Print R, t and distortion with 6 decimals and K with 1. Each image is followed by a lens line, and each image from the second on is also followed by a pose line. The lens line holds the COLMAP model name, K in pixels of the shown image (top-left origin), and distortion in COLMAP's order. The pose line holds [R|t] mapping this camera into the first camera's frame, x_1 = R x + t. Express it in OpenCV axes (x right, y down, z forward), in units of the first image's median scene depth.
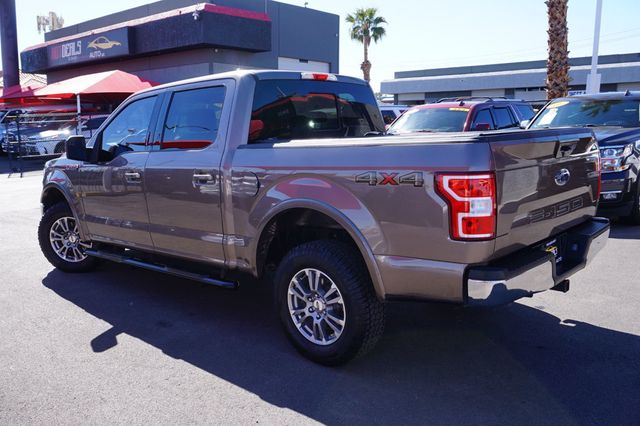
lens RADIAL K [[568.0, 0, 319.9], [0, 568.0, 215.1], [0, 0, 1]] dist [-0.019060, -0.008161]
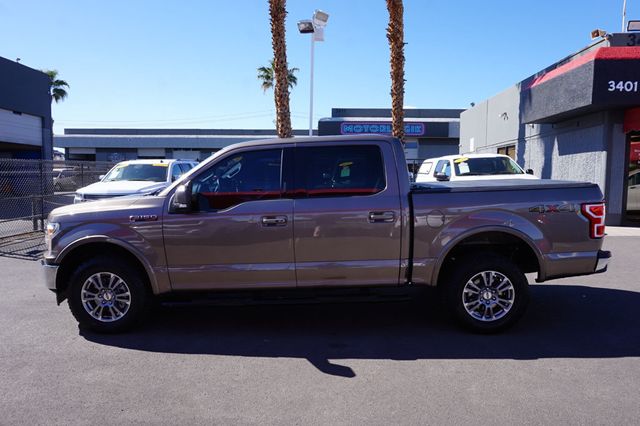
lens RADIAL K [[442.5, 0, 318.8], [0, 442.5, 208.1], [0, 0, 1]] dist [-0.049992, 0.038318]
pose [[0.742456, -0.035764, 0.668940, -0.652547], [0.092340, 0.994505, -0.049318, -0.032790], [-0.663501, 0.098386, 0.741679, 0.238776]]
